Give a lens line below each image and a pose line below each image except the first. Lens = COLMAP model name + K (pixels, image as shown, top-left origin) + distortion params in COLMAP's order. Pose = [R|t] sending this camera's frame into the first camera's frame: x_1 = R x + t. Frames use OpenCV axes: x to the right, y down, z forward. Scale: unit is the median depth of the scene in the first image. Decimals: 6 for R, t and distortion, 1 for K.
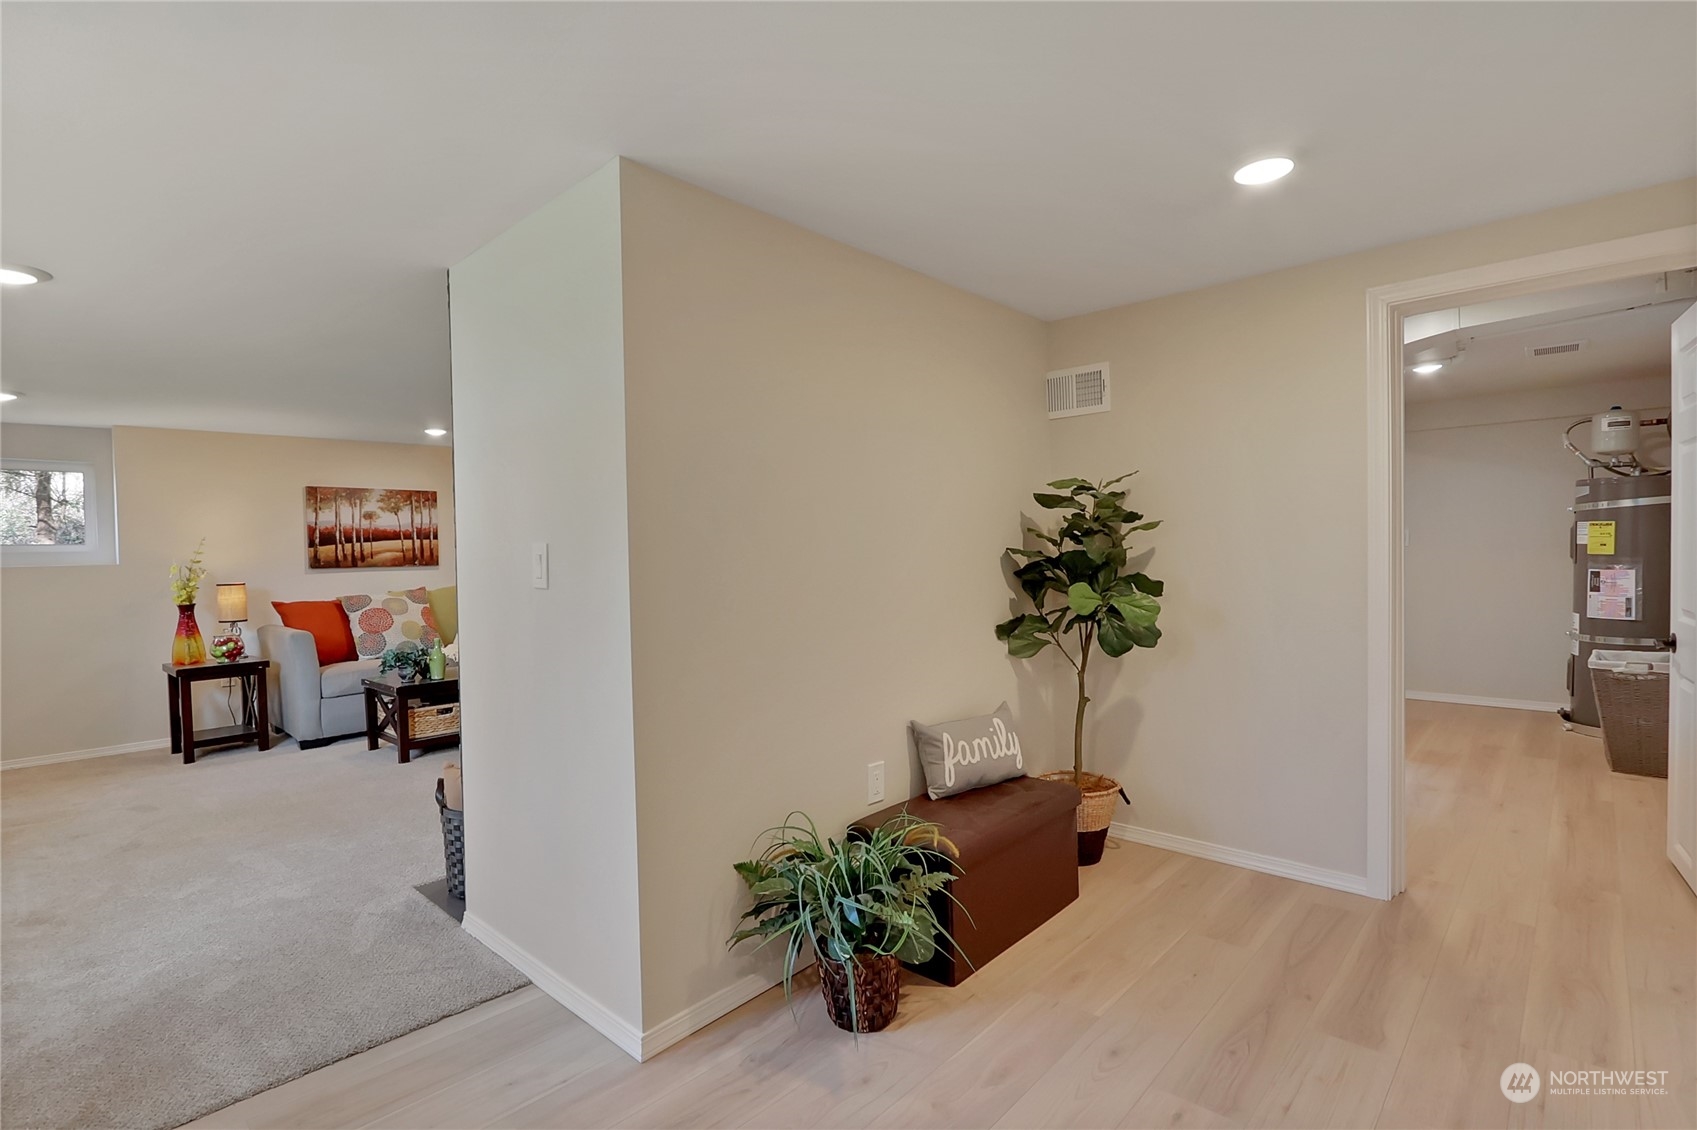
lens RADIAL K [[776.9, 0, 848.5], [0, 776.9, 565.0], [0, 0, 1]] dist [-0.014091, 0.000100]
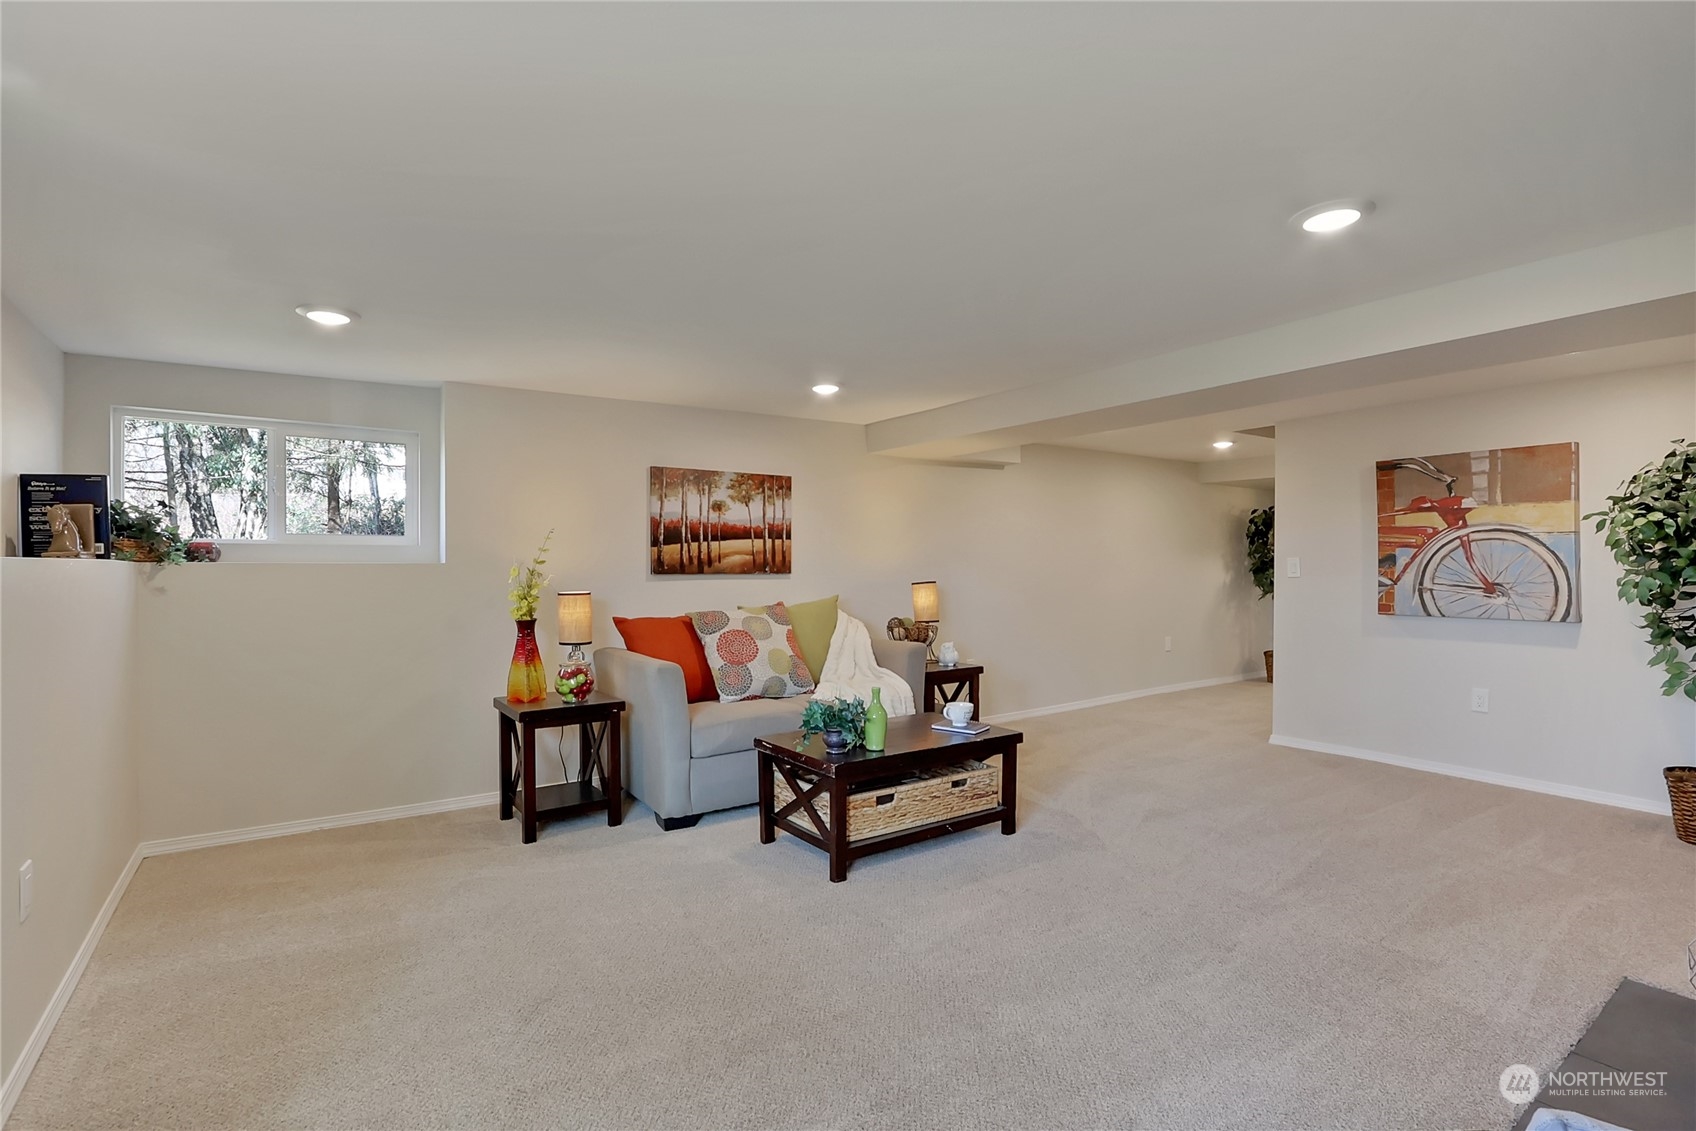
lens RADIAL K [[793.9, 0, 848.0], [0, 793.9, 565.5], [0, 0, 1]] dist [-0.002652, -0.000045]
pose [[0.974524, 0.021448, -0.223256, -0.333210], [-0.024719, 0.999624, -0.011870, 0.000597], [0.222917, 0.017086, 0.974688, 0.277049]]
